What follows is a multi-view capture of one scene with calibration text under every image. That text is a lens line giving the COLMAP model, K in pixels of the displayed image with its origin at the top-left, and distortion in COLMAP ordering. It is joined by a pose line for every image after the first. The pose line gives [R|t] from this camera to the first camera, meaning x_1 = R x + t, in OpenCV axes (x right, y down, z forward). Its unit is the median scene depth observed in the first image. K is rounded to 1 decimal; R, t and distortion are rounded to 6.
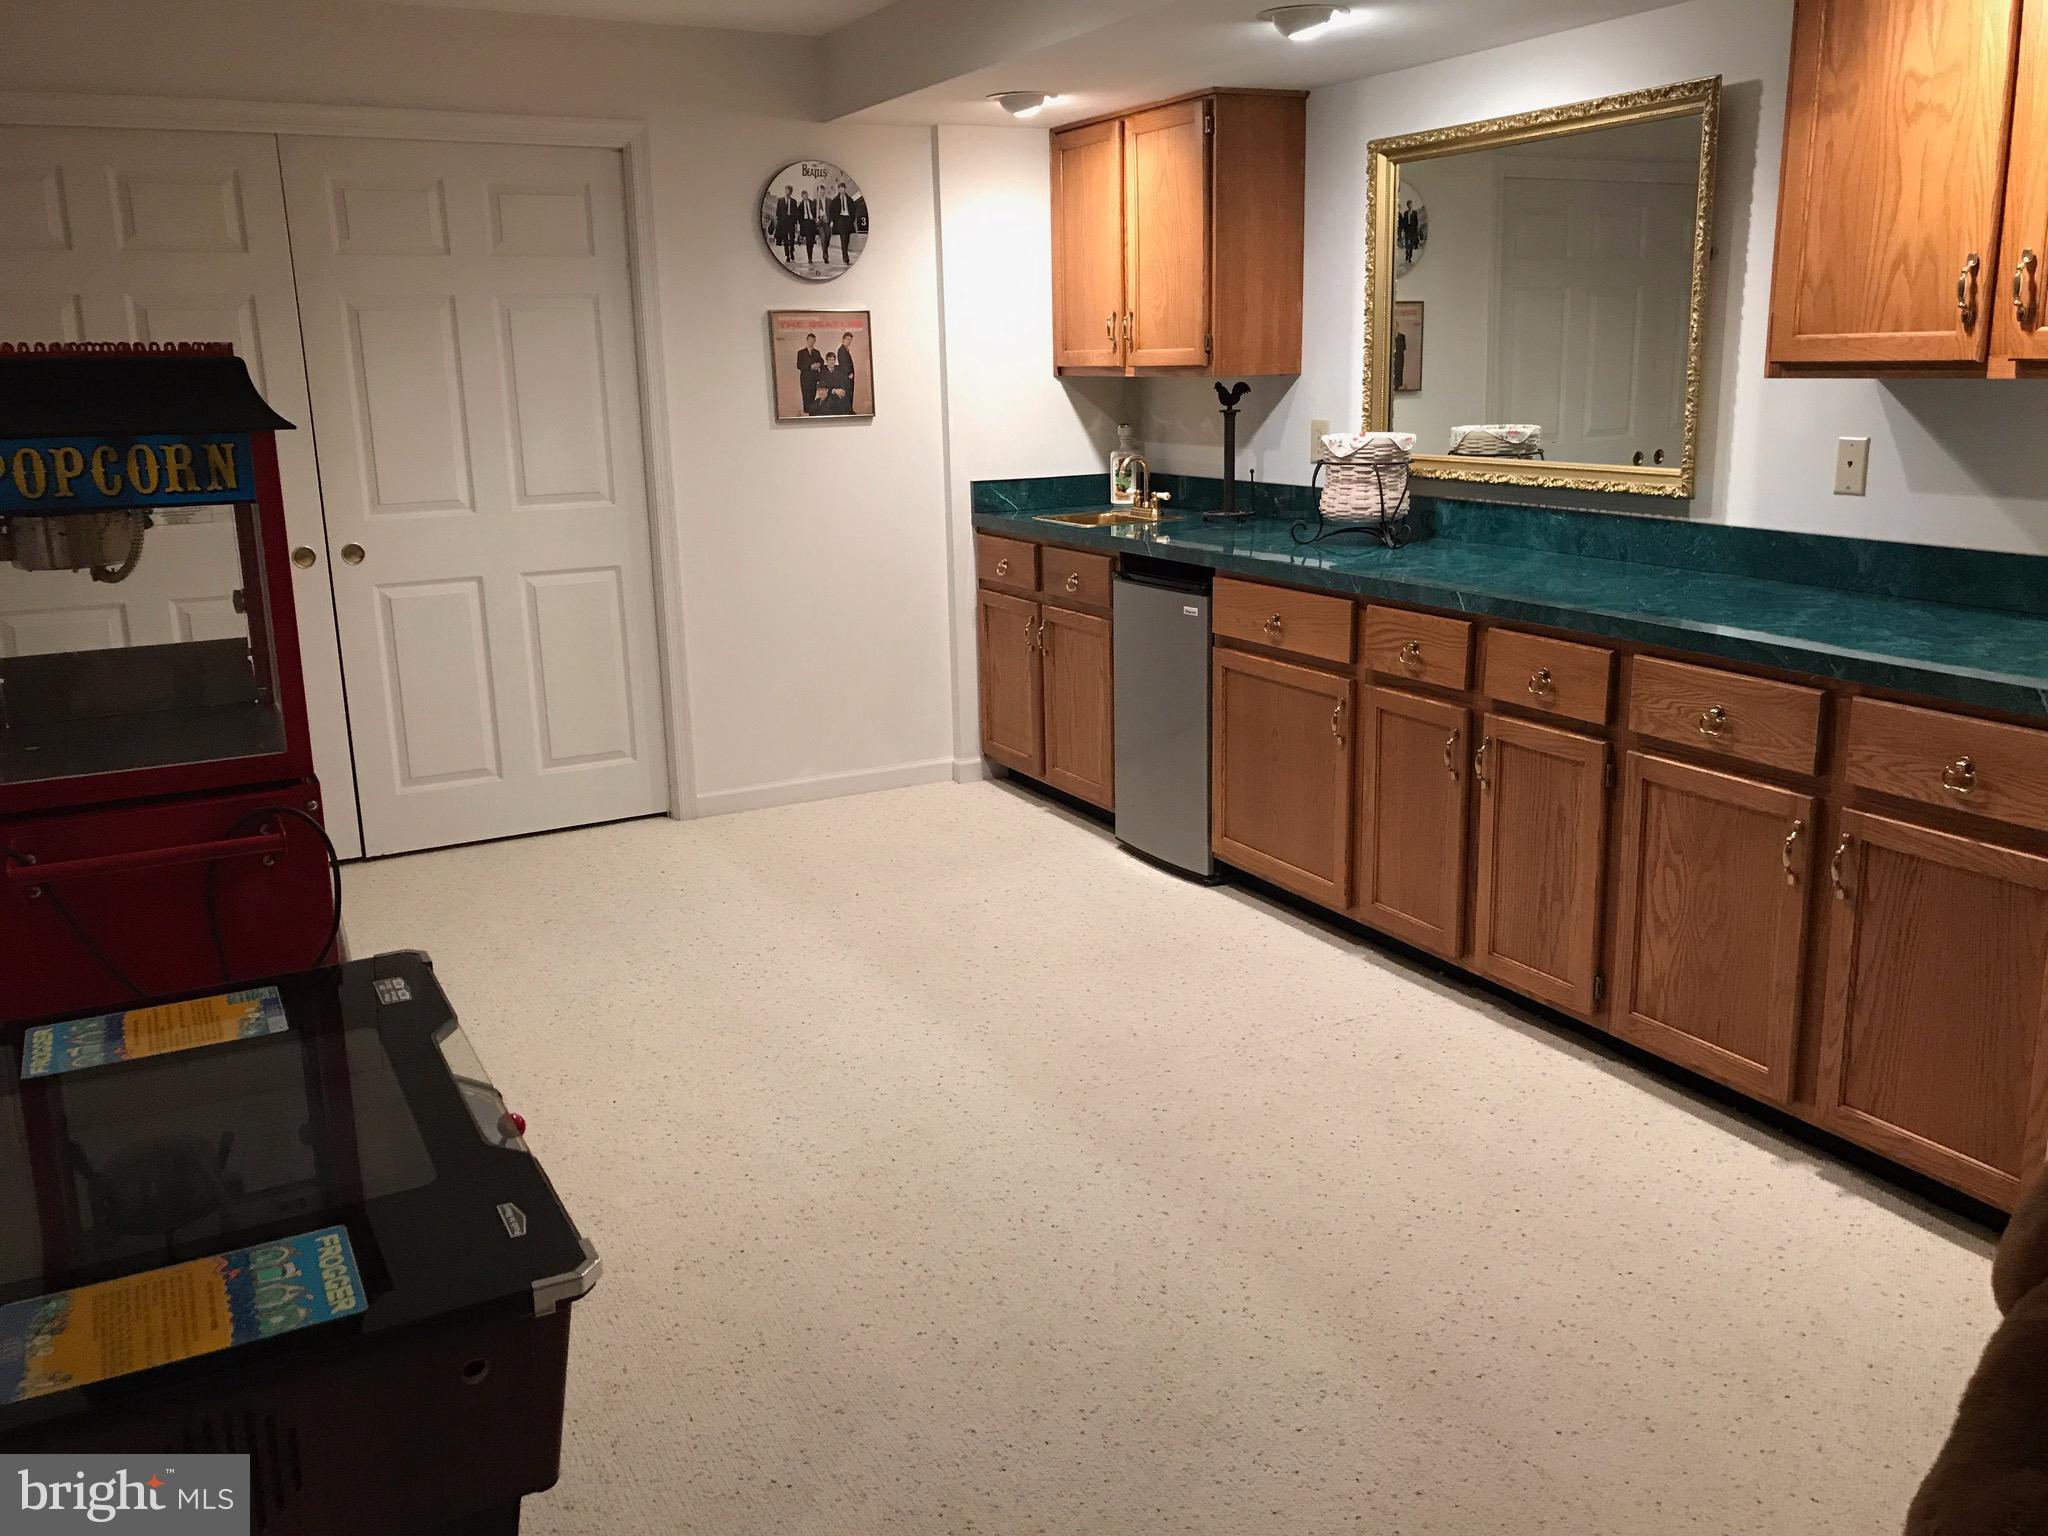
lens RADIAL K [[1674.7, 0, 1056.7], [0, 1674.7, 765.3], [0, 0, 1]] dist [0.018096, -0.017259]
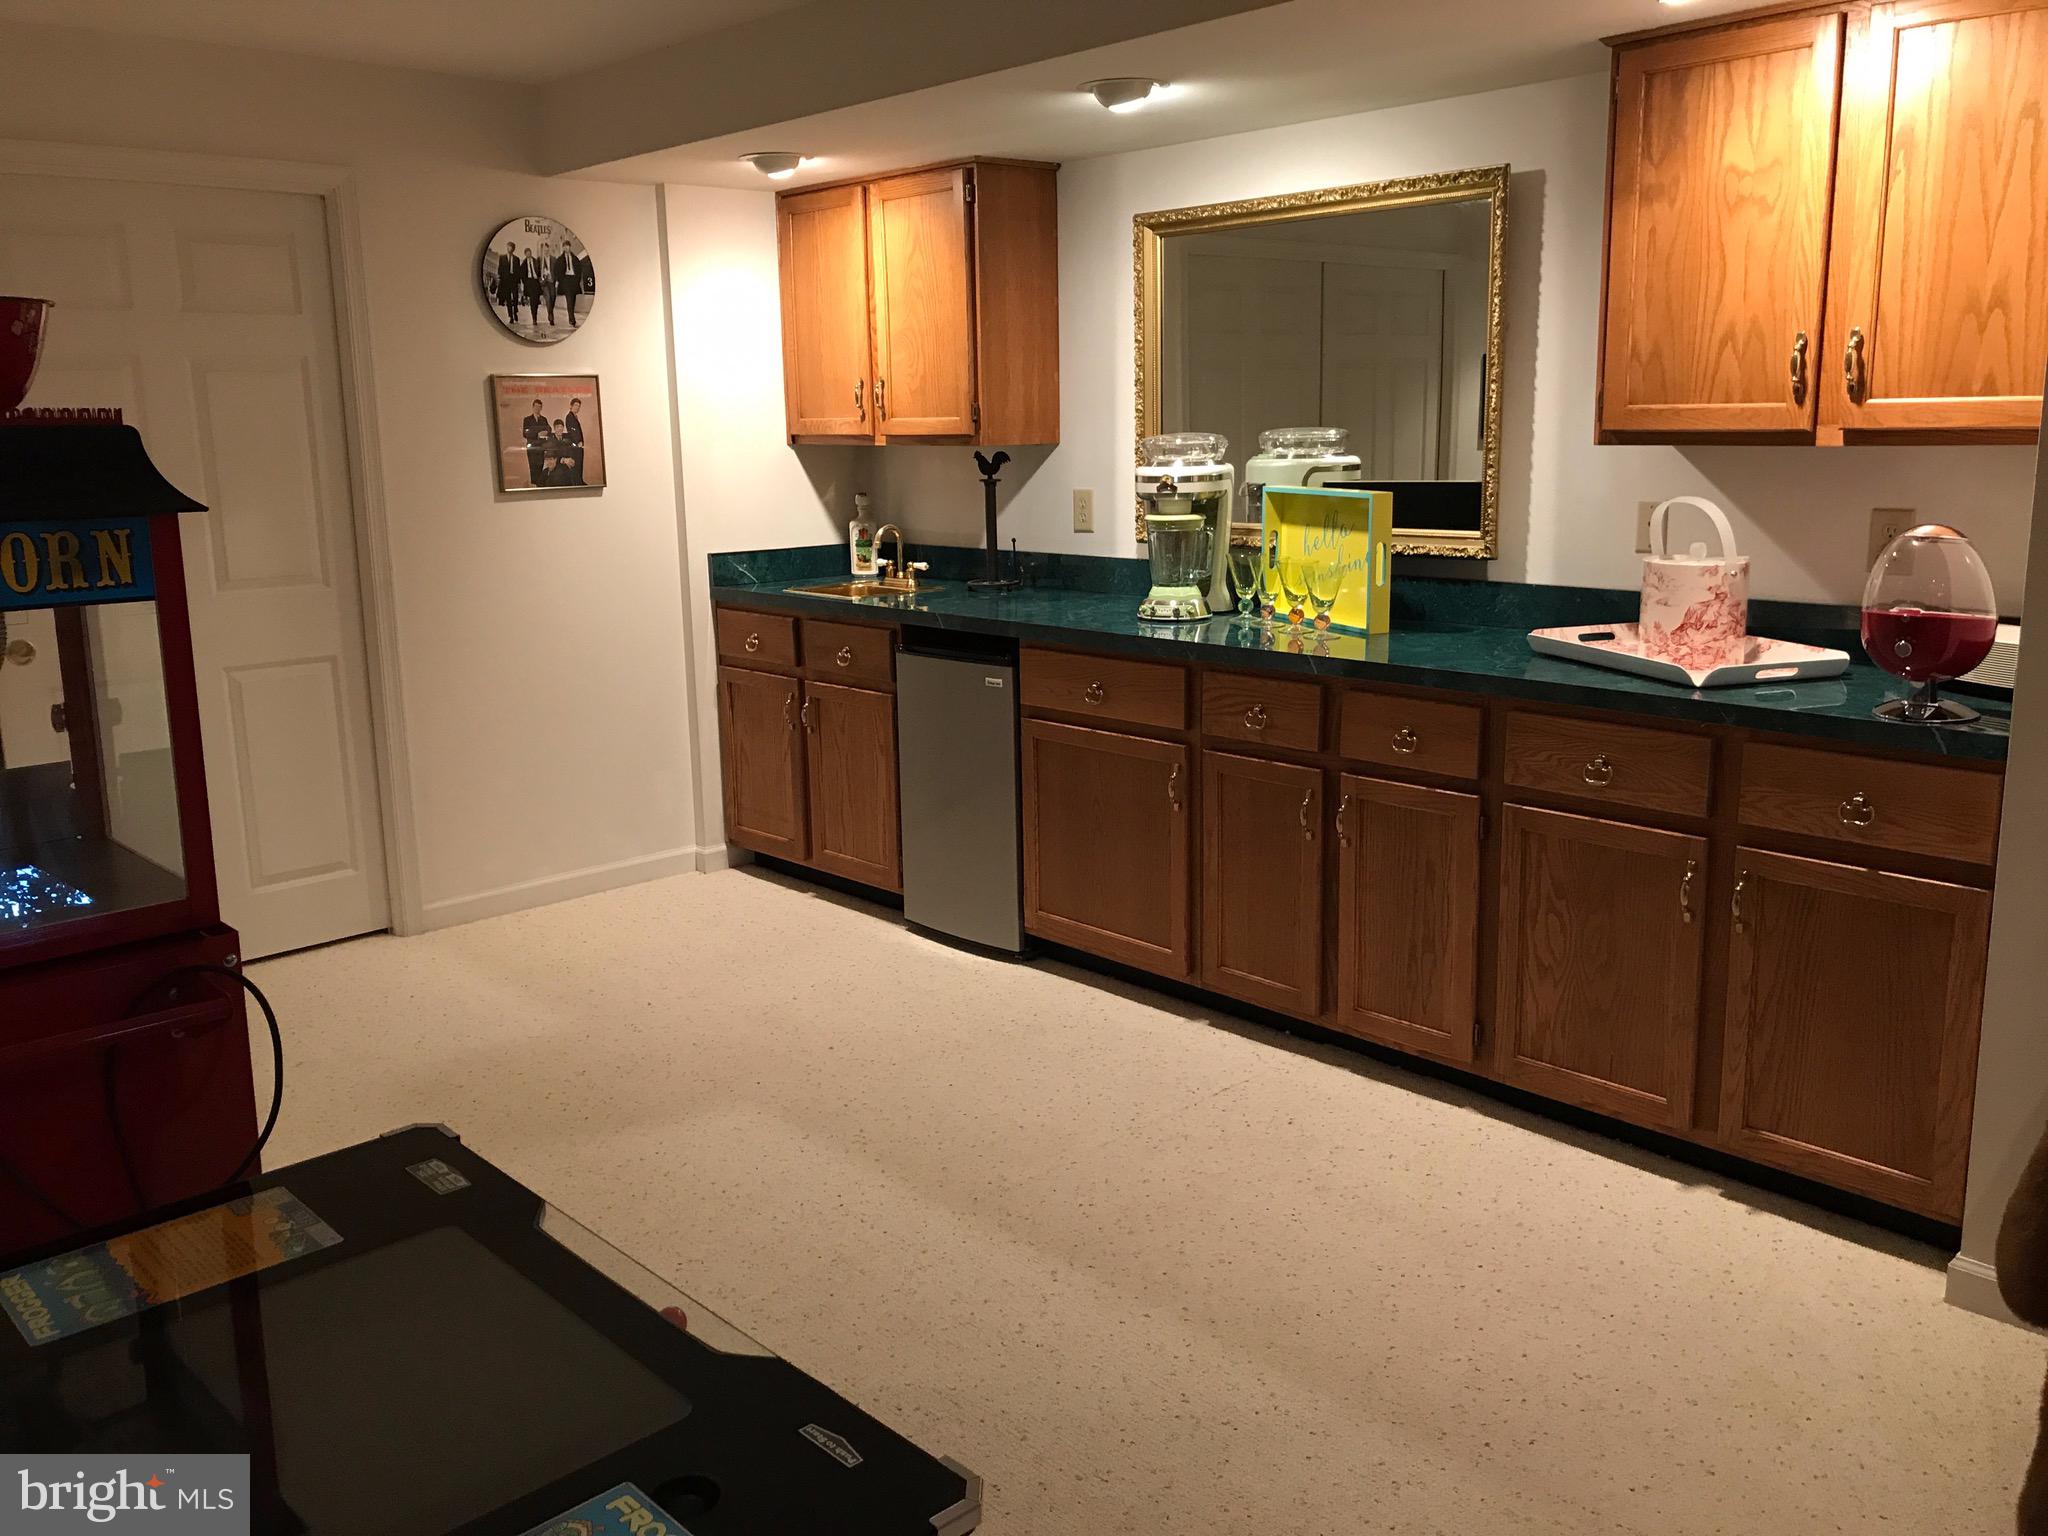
lens RADIAL K [[1674.7, 0, 1024.5], [0, 1674.7, 761.0], [0, 0, 1]] dist [0.018096, -0.017259]
pose [[0.967200, -0.049379, 0.249170, -0.175109], [0.059484, 0.997678, -0.033186, -0.015389], [-0.246952, 0.046919, 0.967891, 0.060944]]
